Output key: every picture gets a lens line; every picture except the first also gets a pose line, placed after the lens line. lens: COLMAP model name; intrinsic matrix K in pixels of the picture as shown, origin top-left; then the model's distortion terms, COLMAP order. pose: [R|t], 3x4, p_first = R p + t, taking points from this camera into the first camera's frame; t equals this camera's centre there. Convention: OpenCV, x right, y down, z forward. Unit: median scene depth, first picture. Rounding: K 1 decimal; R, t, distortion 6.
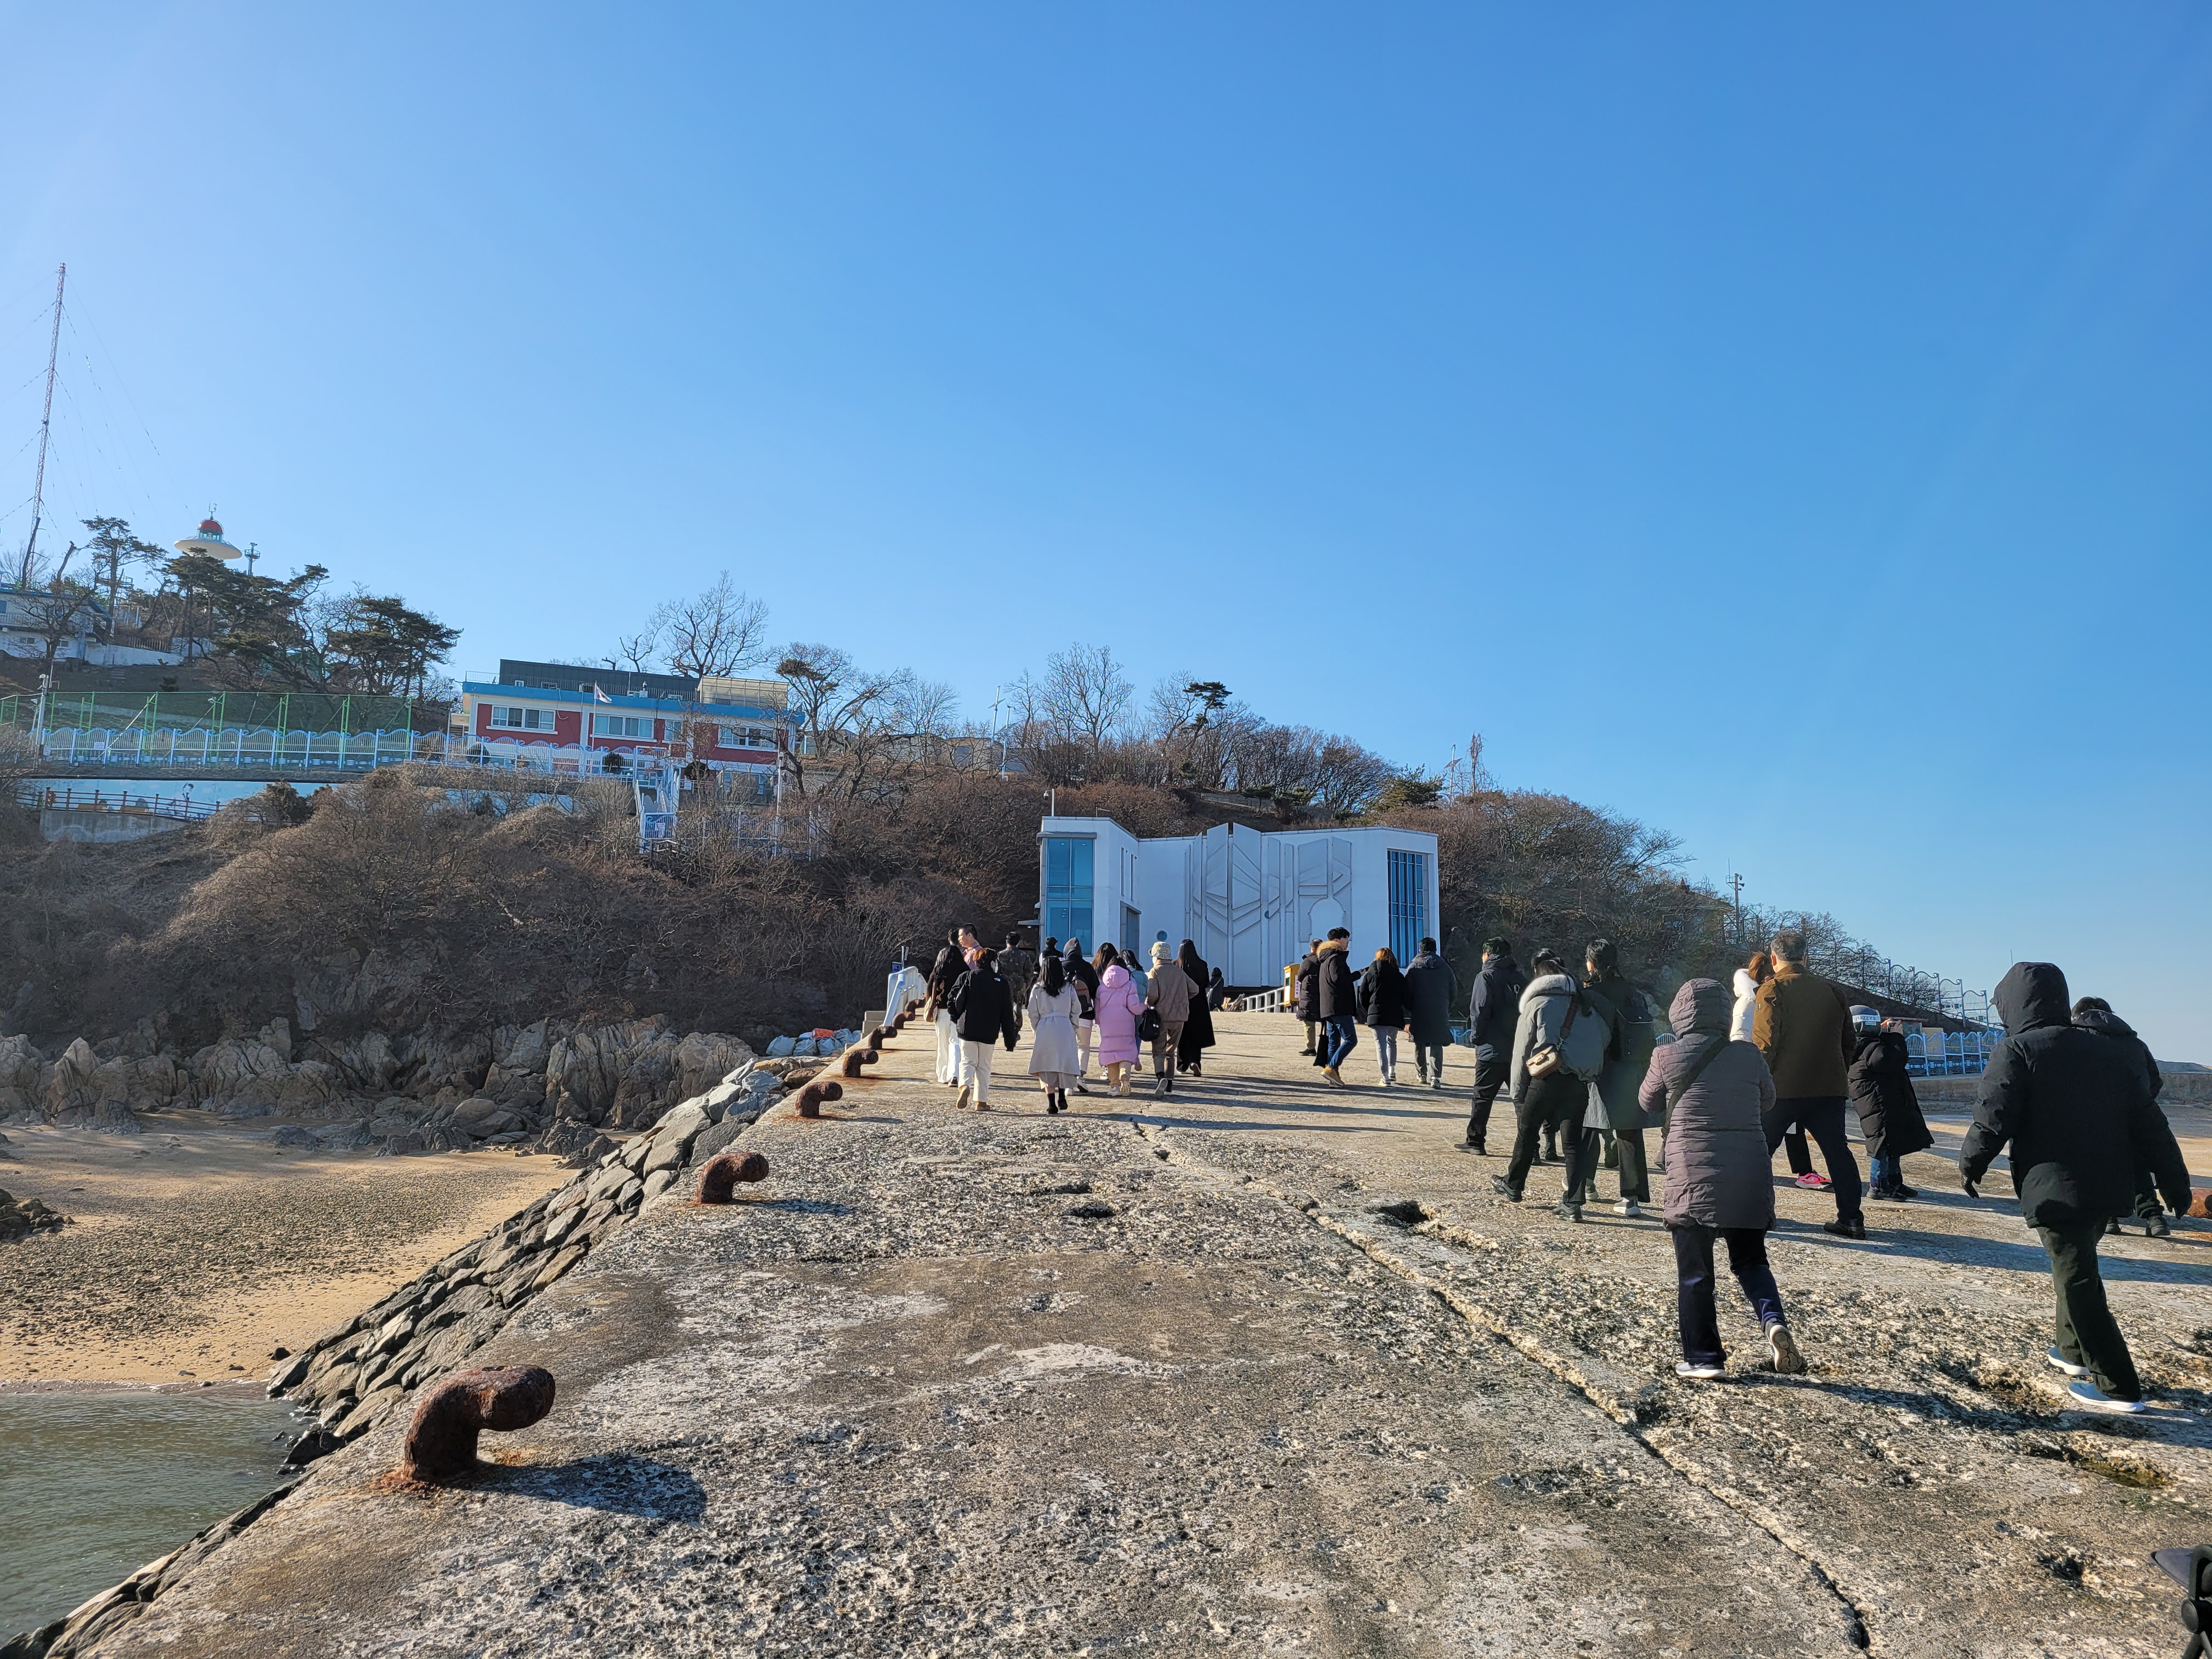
lens RADIAL K [[1652.3, 0, 1075.7], [0, 1652.3, 822.6], [0, 0, 1]] dist [0.040009, -0.001053]
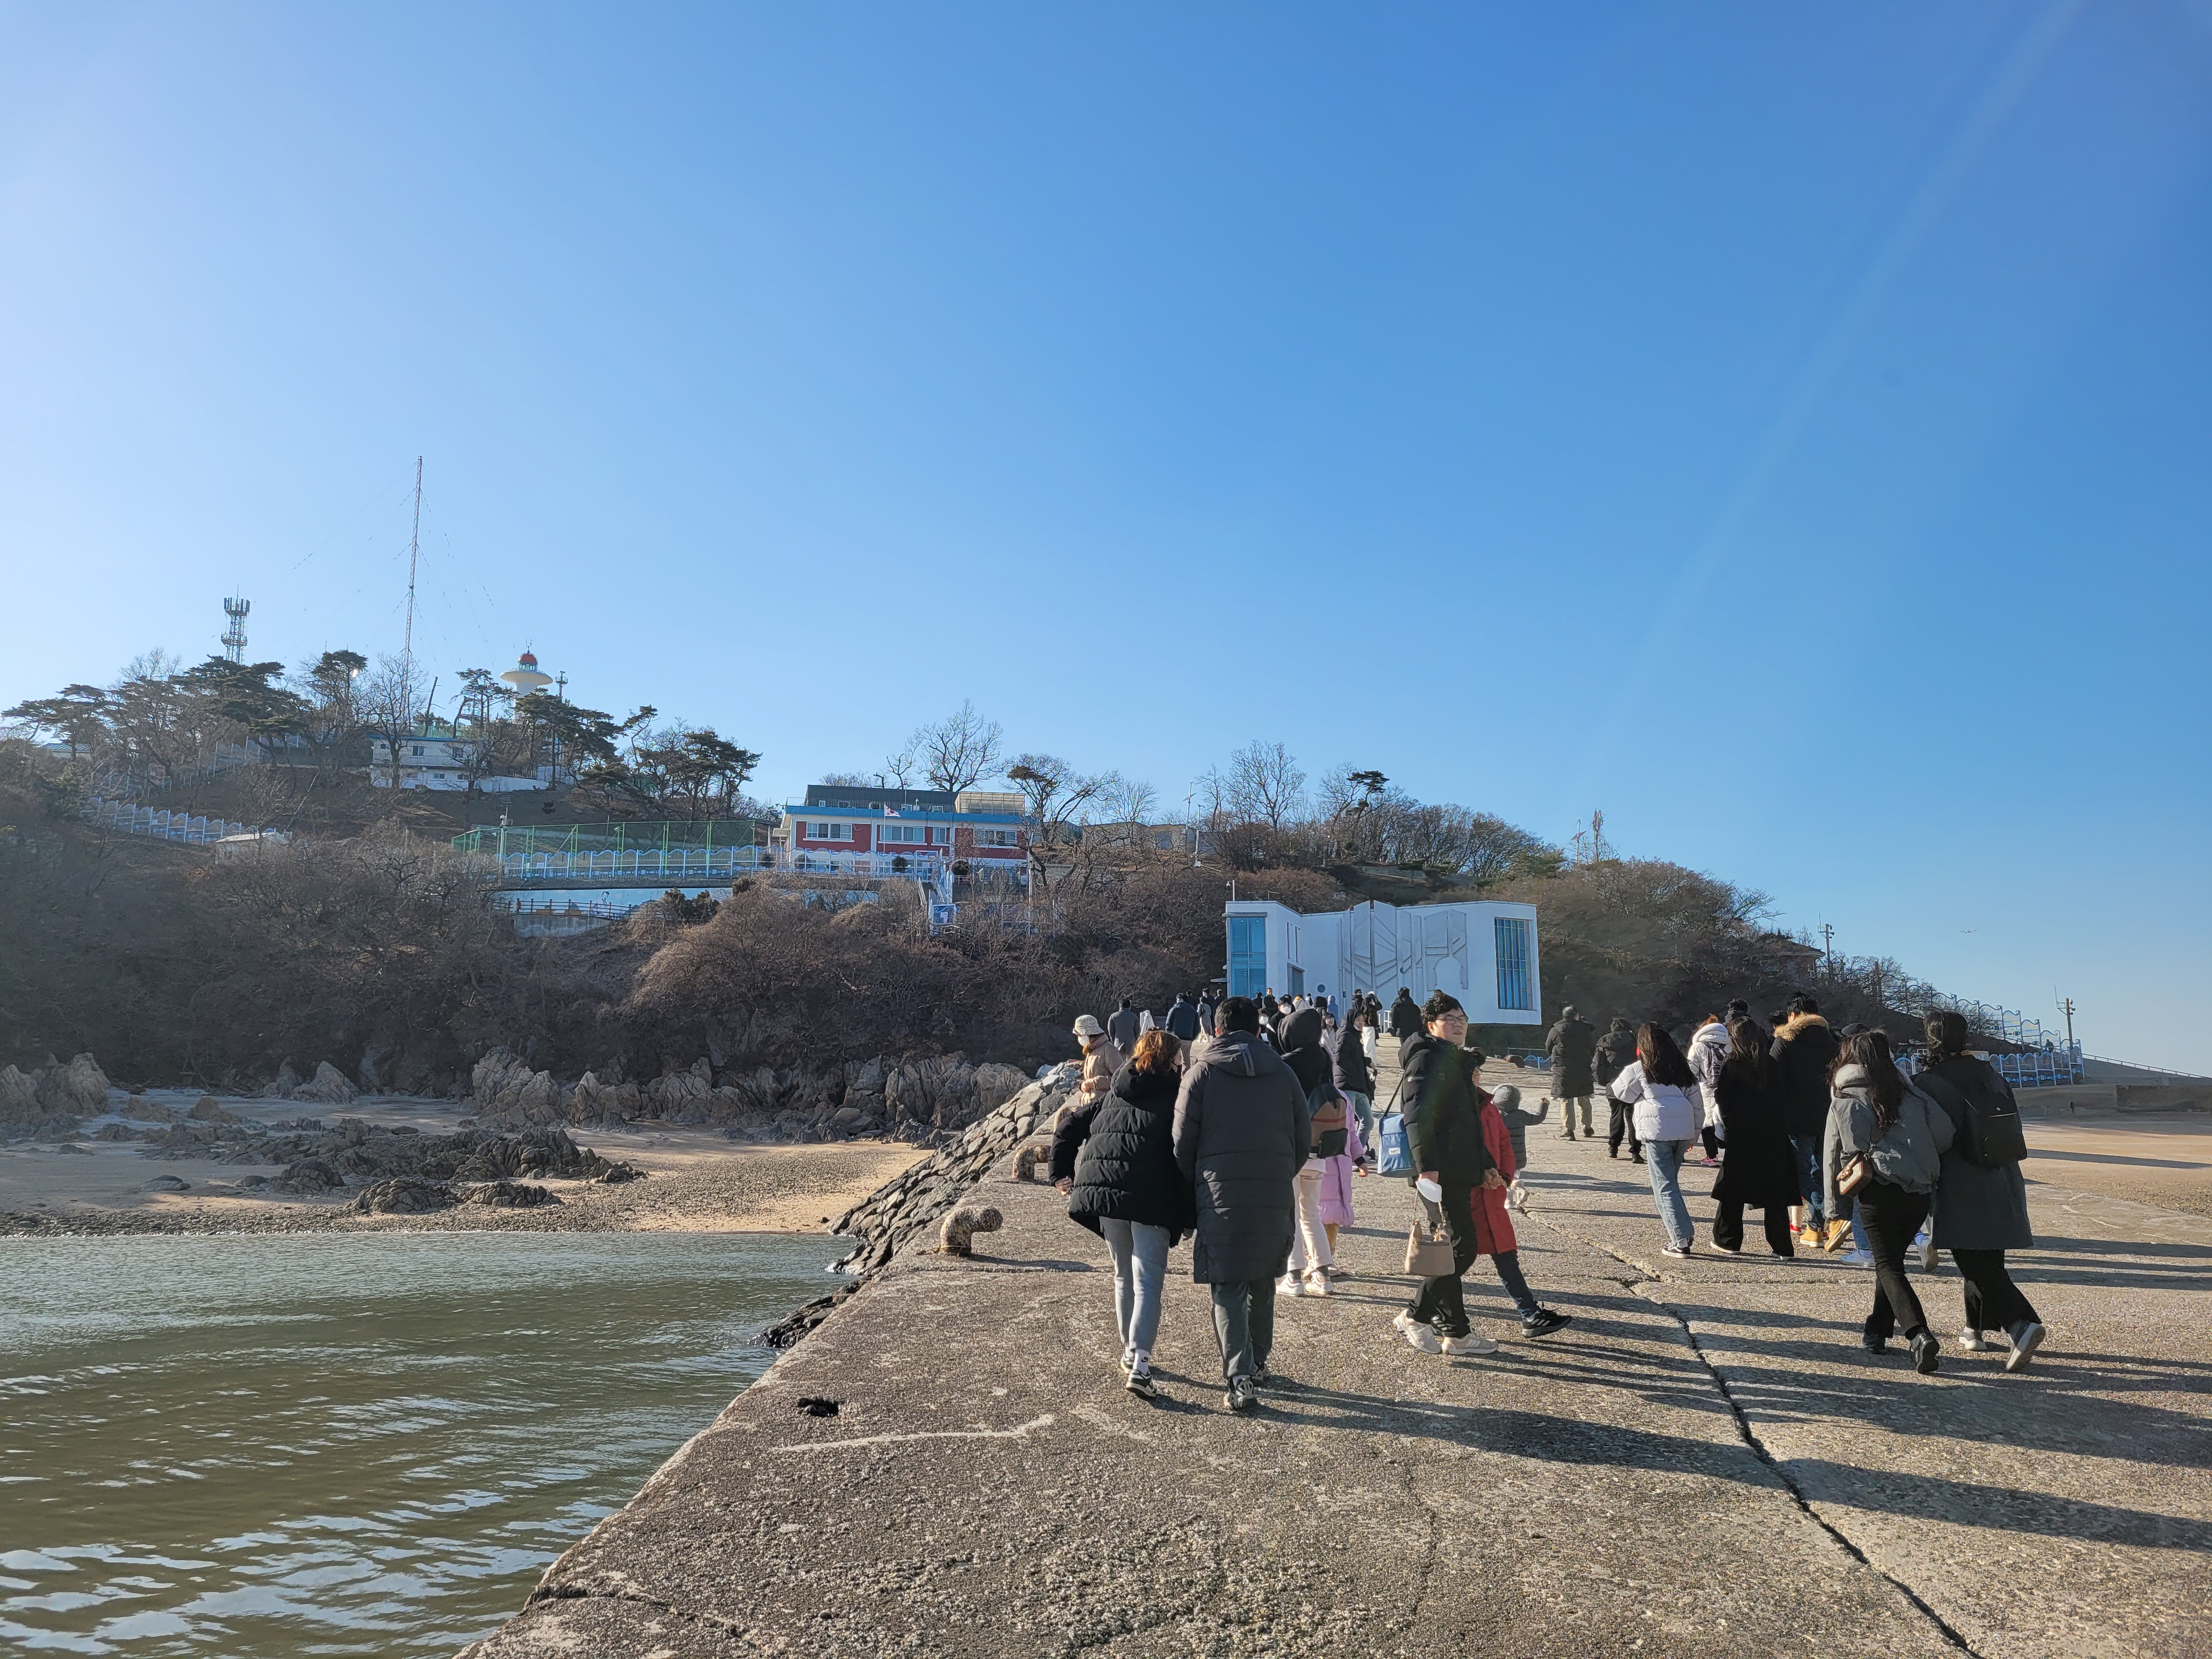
lens RADIAL K [[1652.3, 0, 1075.7], [0, 1652.3, 822.6], [0, 0, 1]] dist [0.040009, -0.001053]
pose [[0.992480, -0.032878, -0.117912, 0.017456], [0.029150, 0.999023, -0.033203, -0.024229], [0.118888, 0.029517, 0.992469, -0.322875]]
